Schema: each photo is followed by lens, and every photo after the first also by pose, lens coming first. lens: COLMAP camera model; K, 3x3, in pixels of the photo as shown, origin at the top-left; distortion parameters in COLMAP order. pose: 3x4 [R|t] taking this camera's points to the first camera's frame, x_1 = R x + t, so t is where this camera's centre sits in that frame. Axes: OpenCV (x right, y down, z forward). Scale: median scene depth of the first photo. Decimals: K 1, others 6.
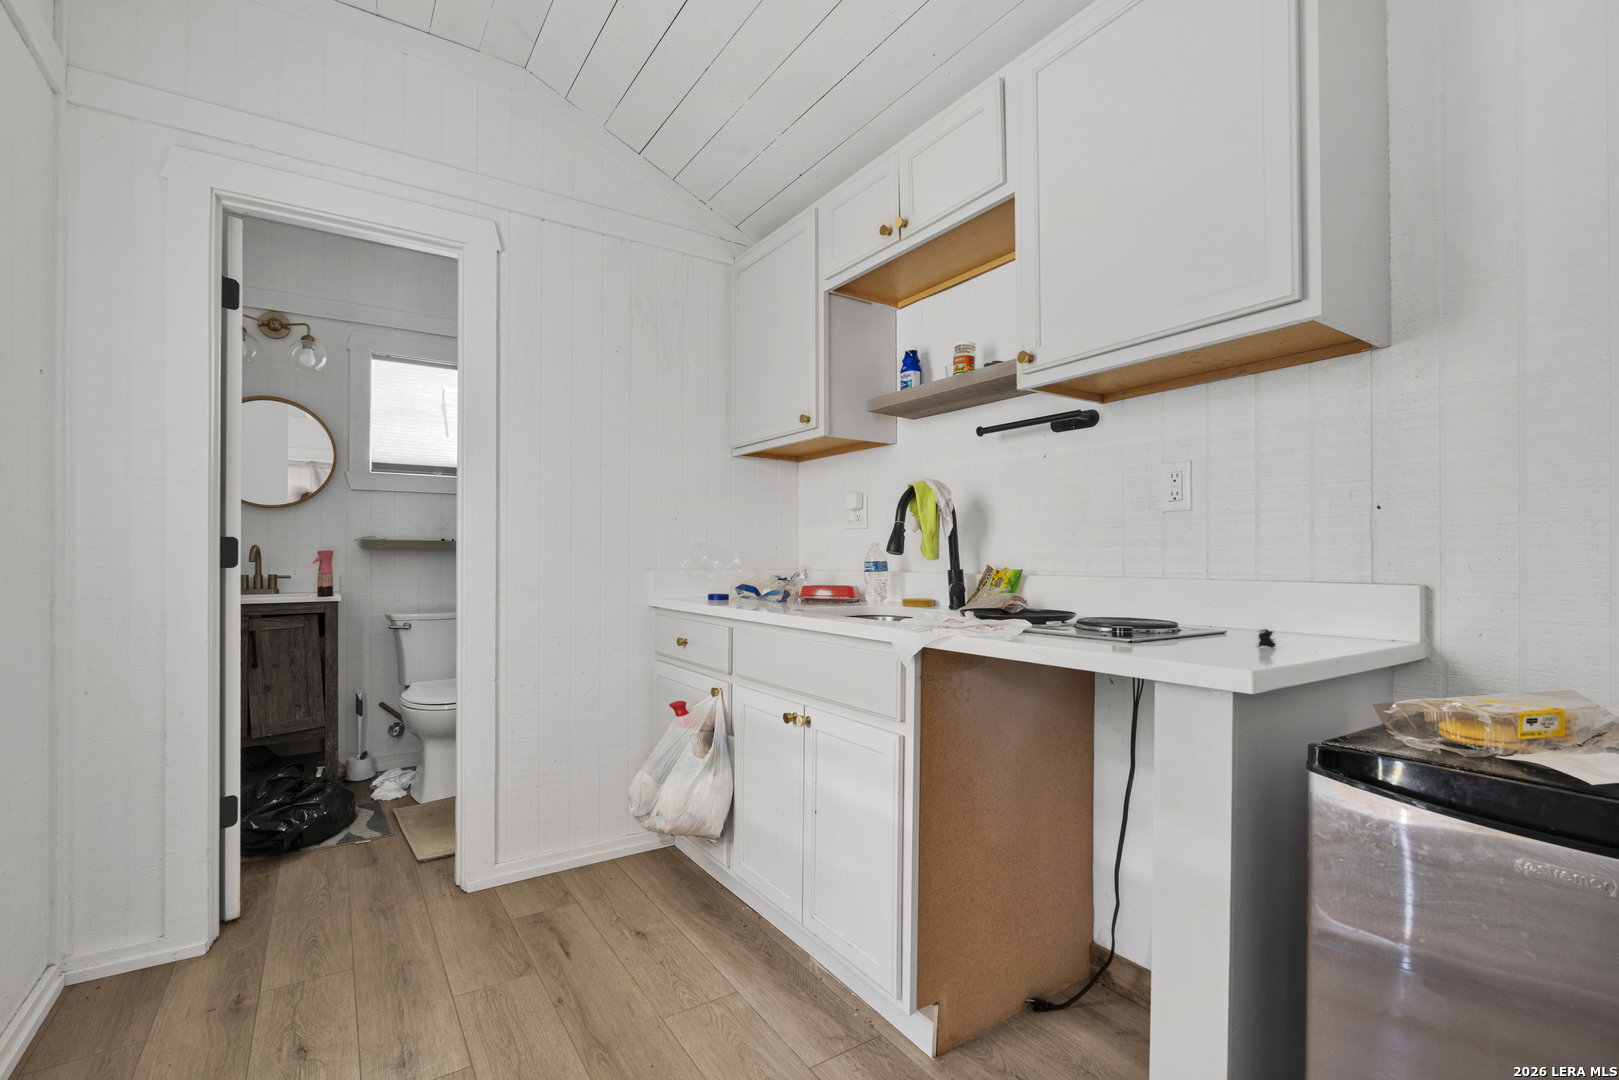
lens RADIAL K [[713.9, 0, 819.6], [0, 713.9, 554.3], [0, 0, 1]] dist [-0.007576, 0.001607]
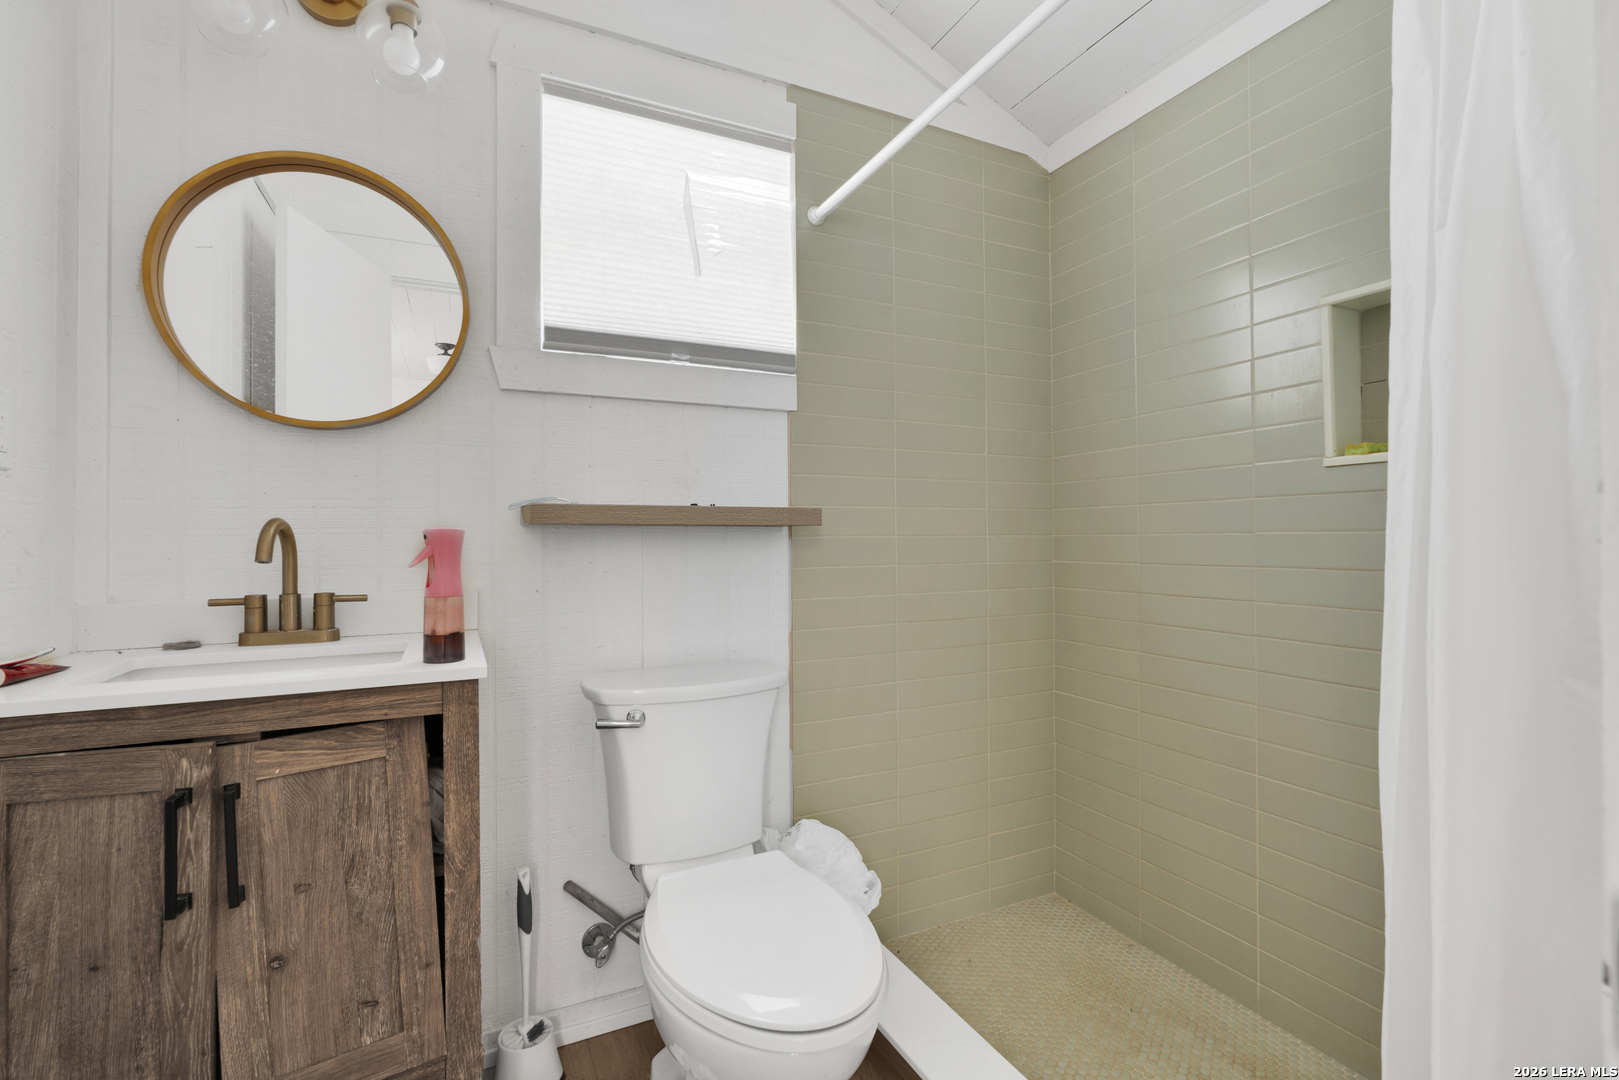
lens RADIAL K [[713.9, 0, 808.4], [0, 713.9, 547.4], [0, 0, 1]] dist [-0.007576, 0.001607]
pose [[0.988910, -0.003294, -0.148480, -0.456237], [0.004250, 0.999972, 0.006116, 0.001779], [0.148455, -0.006679, 0.988897, 0.667302]]
